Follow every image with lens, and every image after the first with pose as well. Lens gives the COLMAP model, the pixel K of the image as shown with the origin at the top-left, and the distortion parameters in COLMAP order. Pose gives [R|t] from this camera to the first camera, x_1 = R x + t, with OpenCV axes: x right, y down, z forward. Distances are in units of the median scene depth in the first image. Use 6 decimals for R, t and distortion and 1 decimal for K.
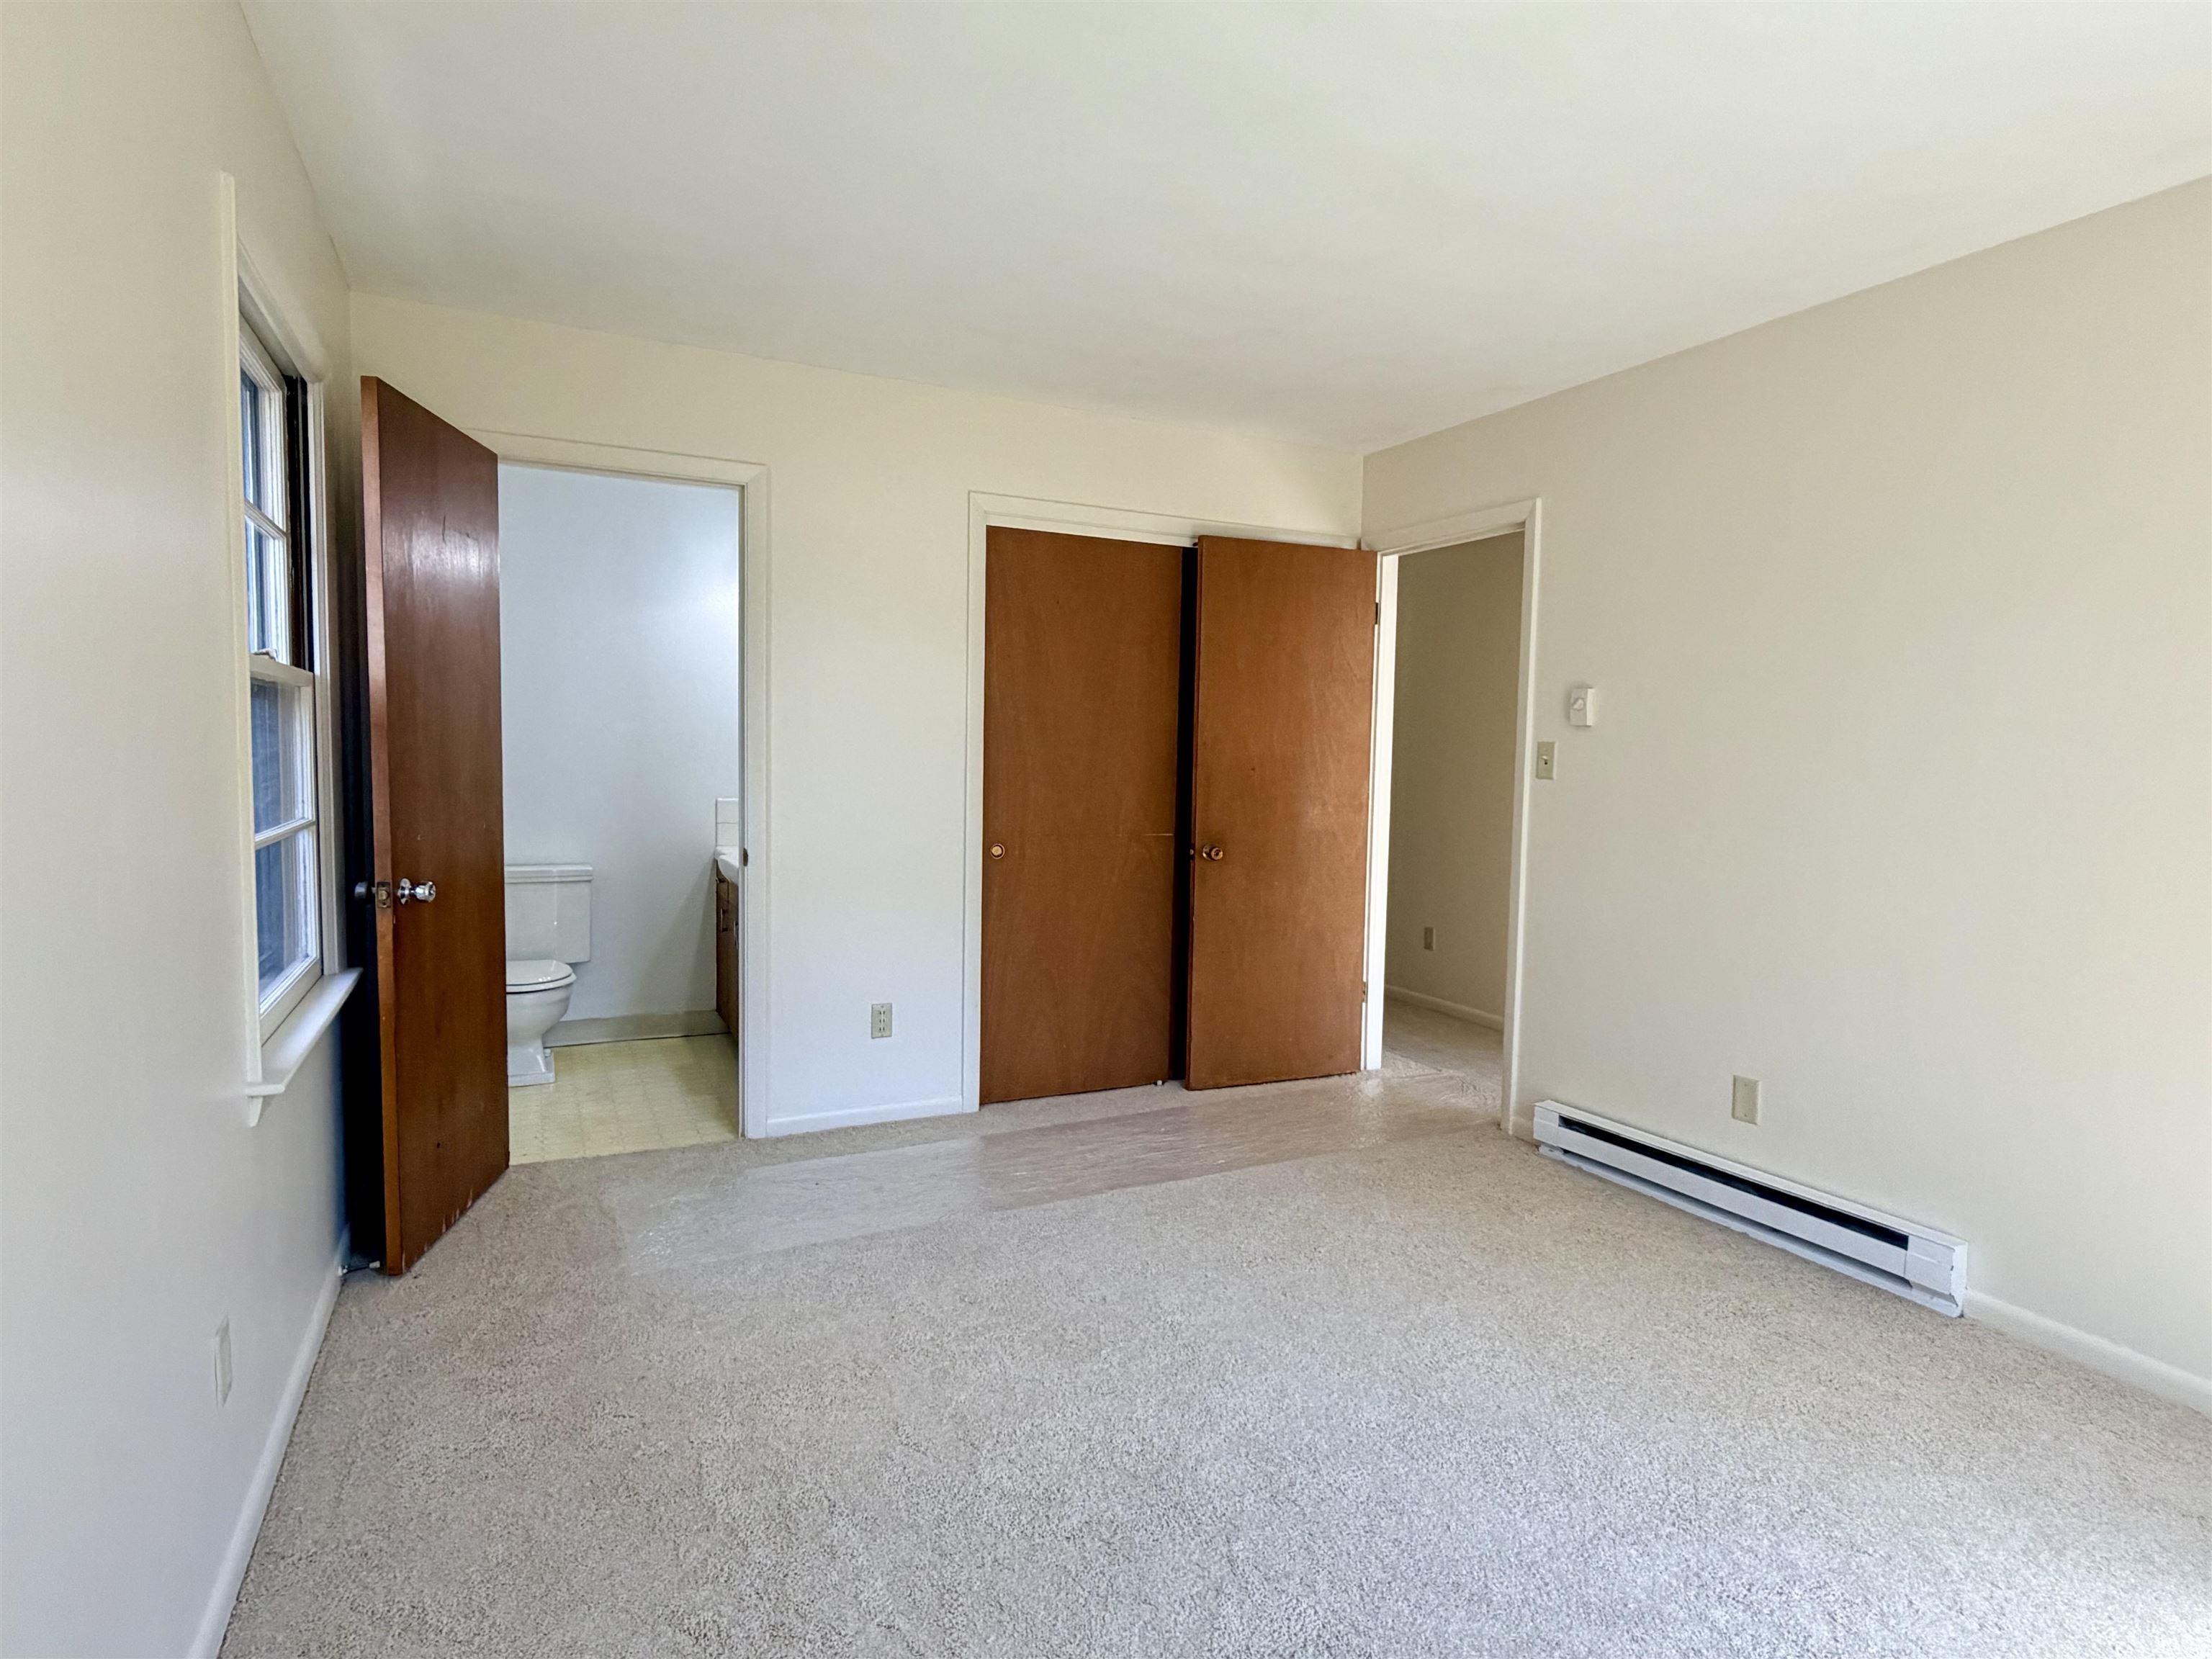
lens RADIAL K [[1179.2, 0, 1112.9], [0, 1179.2, 835.4], [0, 0, 1]] dist [0.000798, 0.000952]
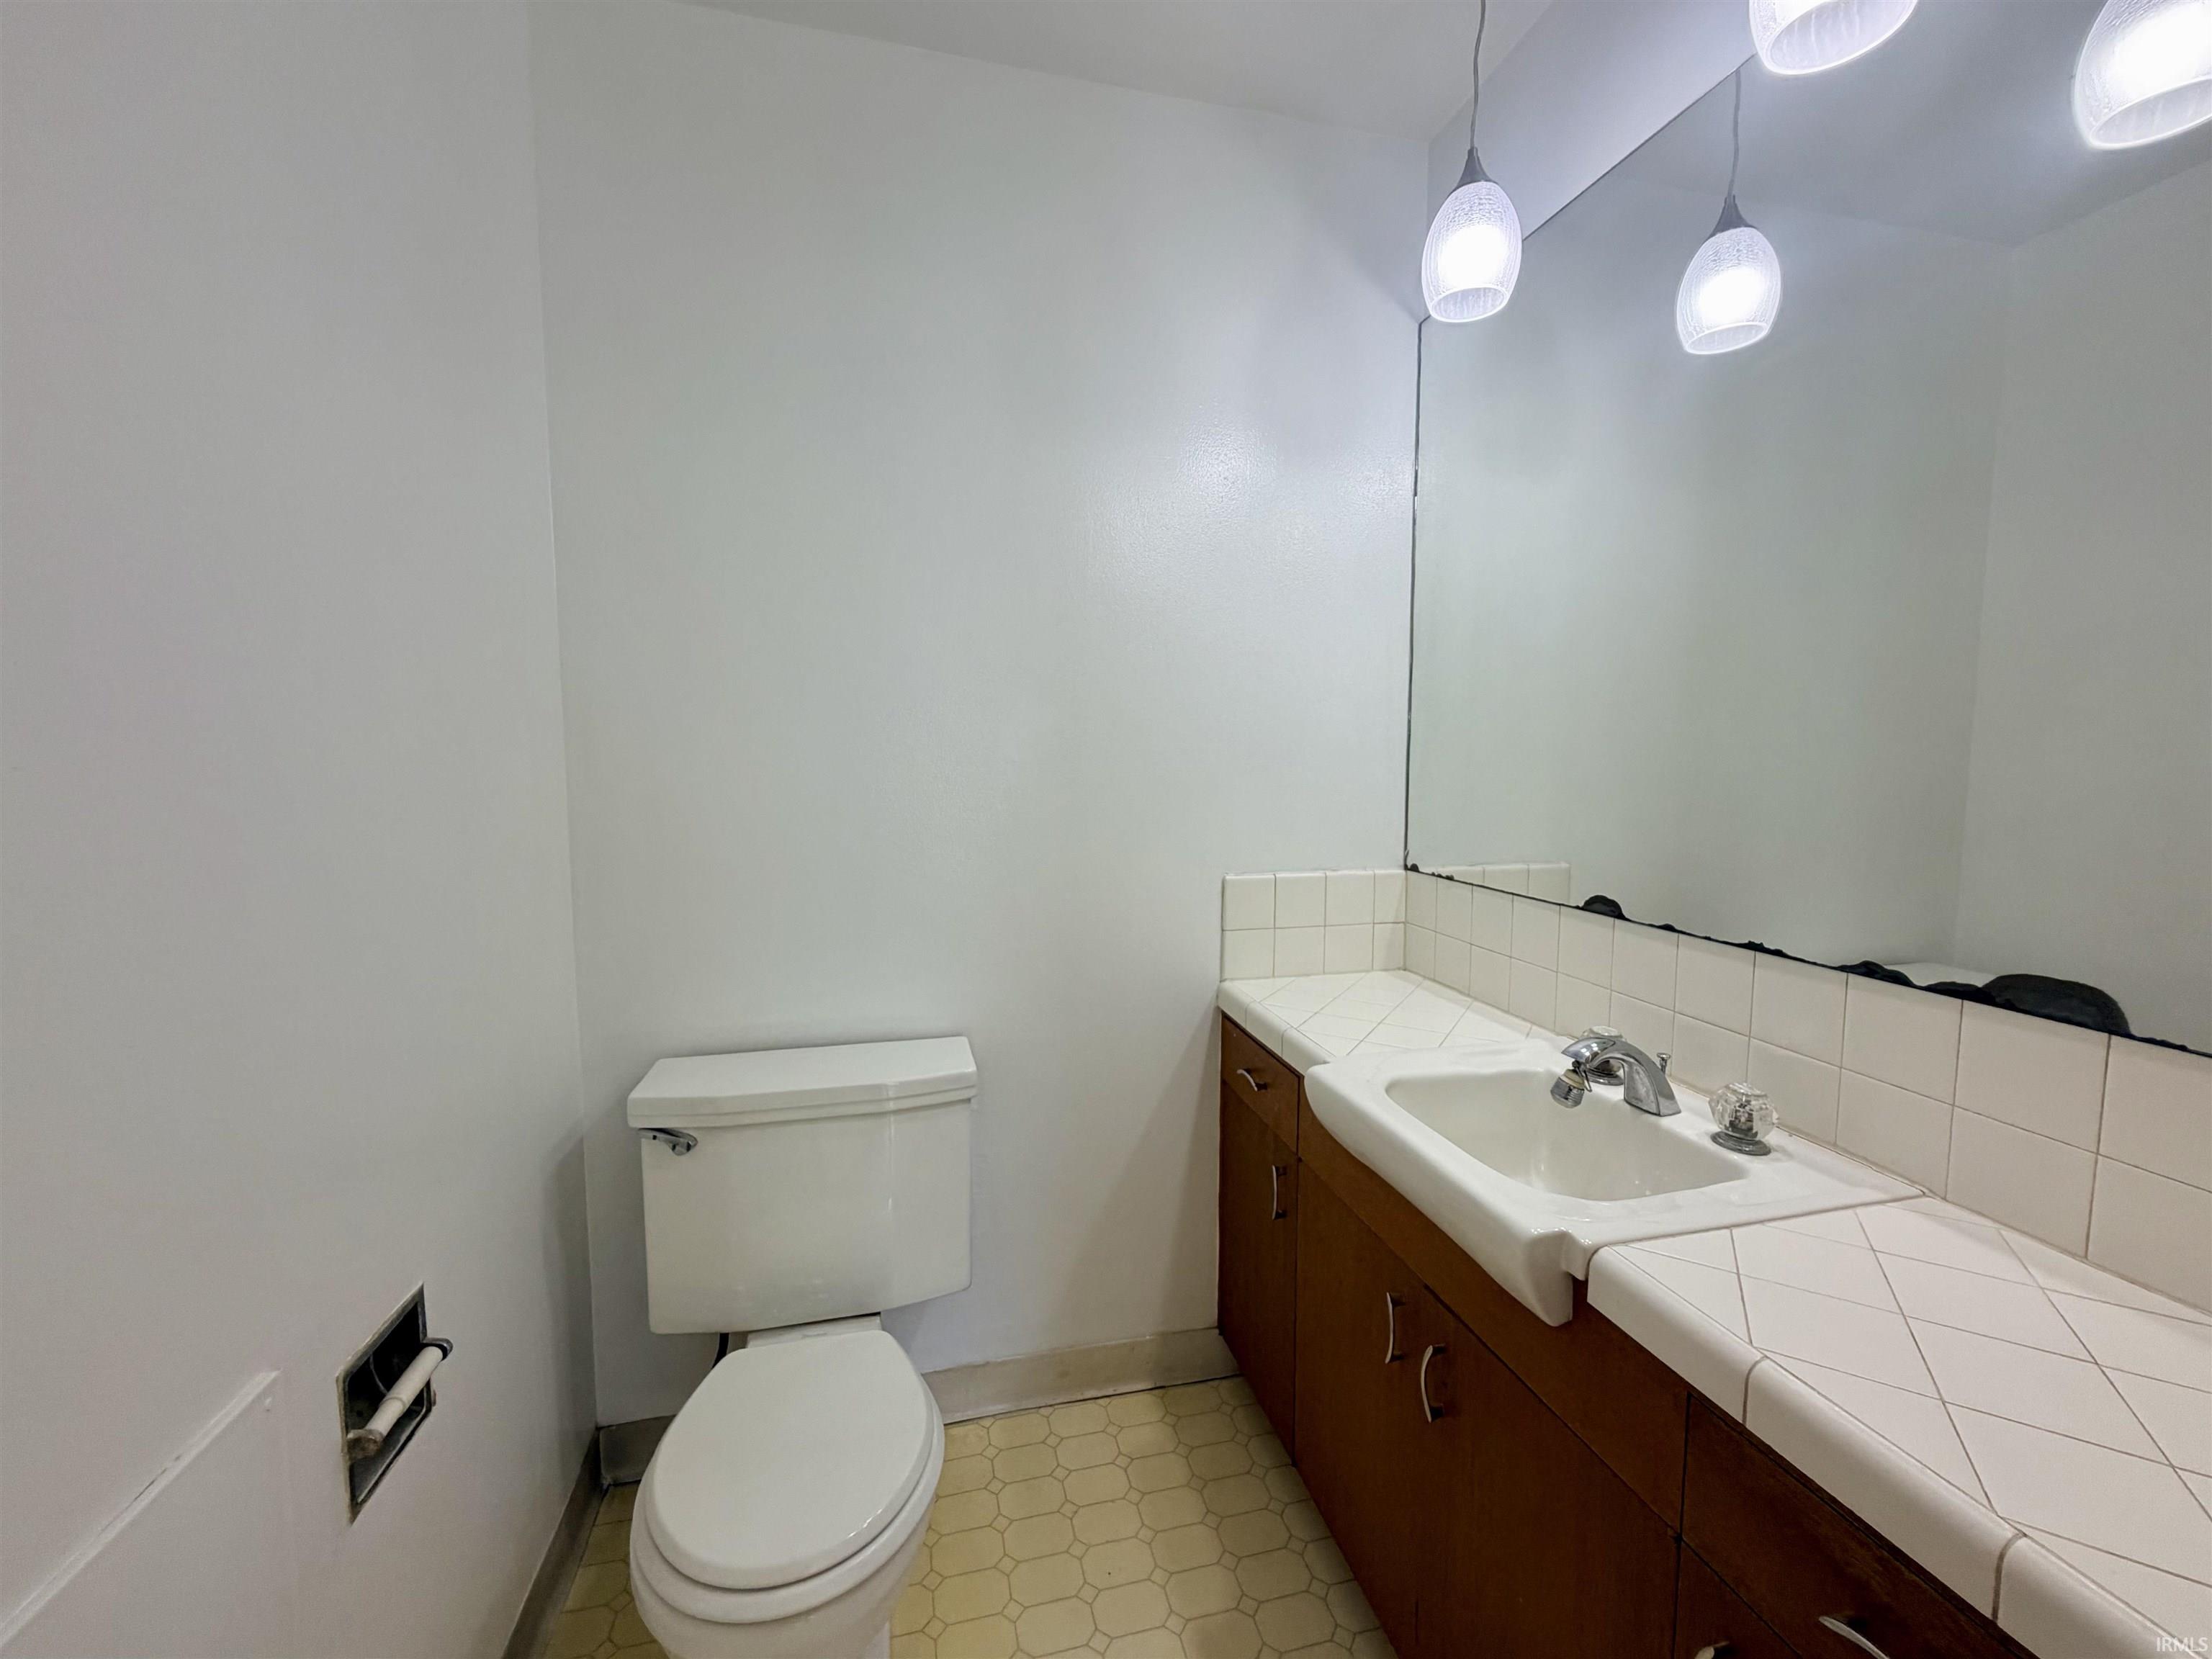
lens RADIAL K [[884.9, 0, 1106.0], [0, 884.9, 829.5], [0, 0, 1]] dist [0.000190, -0.000481]
pose [[0.972975, -0.001953, -0.230903, -0.301492], [0.004872, 0.999915, 0.012072, -0.053788], [0.230860, -0.012871, 0.972902, 0.658764]]
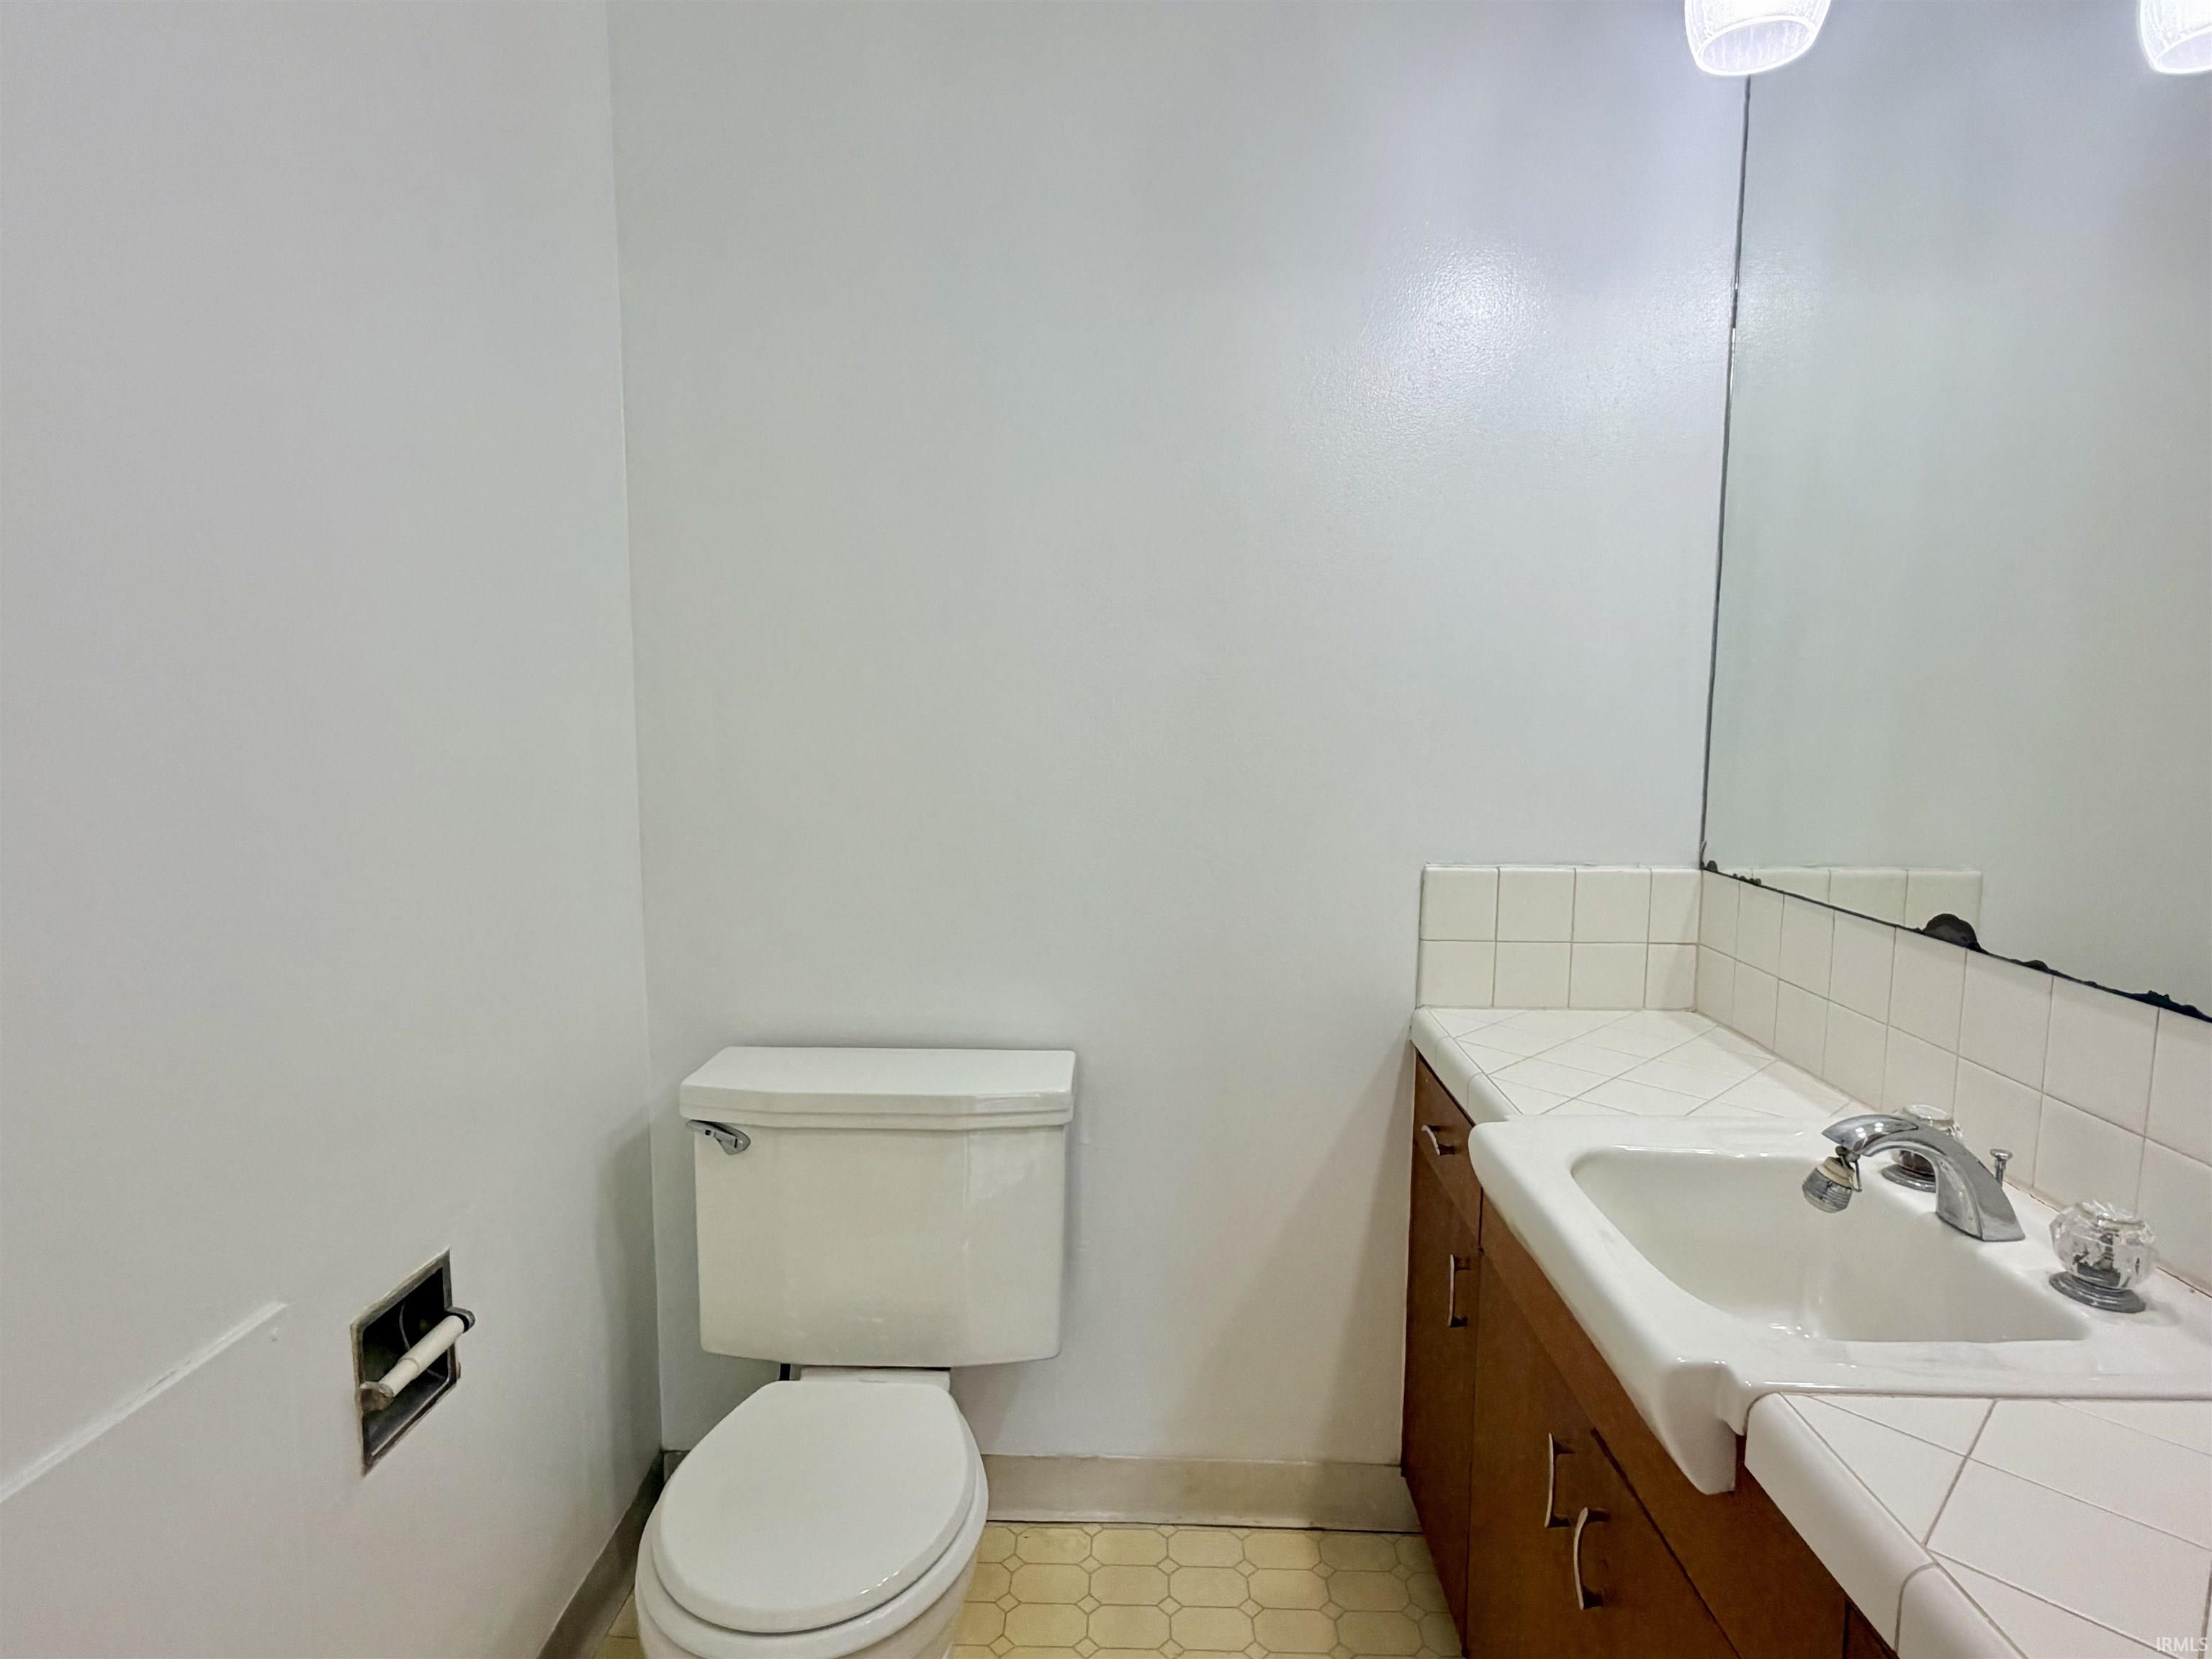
lens RADIAL K [[1179.2, 0, 1112.9], [0, 1179.2, 835.4], [0, 0, 1]] dist [0.000798, 0.000952]
pose [[0.880225, 0.036382, -0.473160, -0.255193], [-0.019993, 0.999015, 0.039622, -0.052003], [0.474135, -0.025416, 0.880085, 0.662196]]
